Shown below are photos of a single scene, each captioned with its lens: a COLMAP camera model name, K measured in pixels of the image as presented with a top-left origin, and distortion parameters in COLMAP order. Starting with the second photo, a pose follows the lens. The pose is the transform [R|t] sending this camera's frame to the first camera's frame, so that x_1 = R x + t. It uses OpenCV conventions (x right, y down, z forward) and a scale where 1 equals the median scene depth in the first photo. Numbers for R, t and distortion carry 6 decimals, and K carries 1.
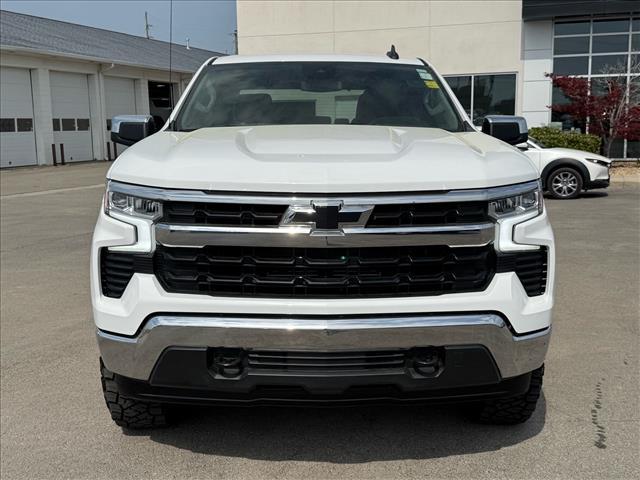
lens RADIAL K [[764.6, 0, 320.0], [0, 764.6, 240.0], [0, 0, 1]] dist [0.067483, -0.038549]
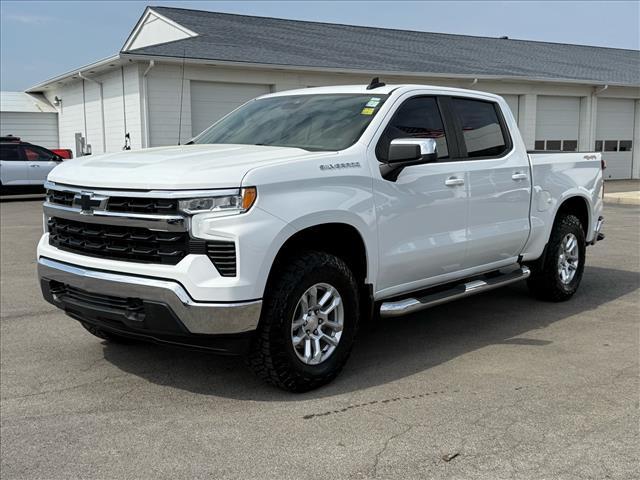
lens RADIAL K [[764.6, 0, 320.0], [0, 764.6, 240.0], [0, 0, 1]] dist [0.067483, -0.038549]
pose [[0.751883, 0.087107, -0.653516, 1.136740], [-0.105151, 0.994389, 0.011563, -0.018081], [0.650857, 0.060024, 0.756824, 0.113307]]
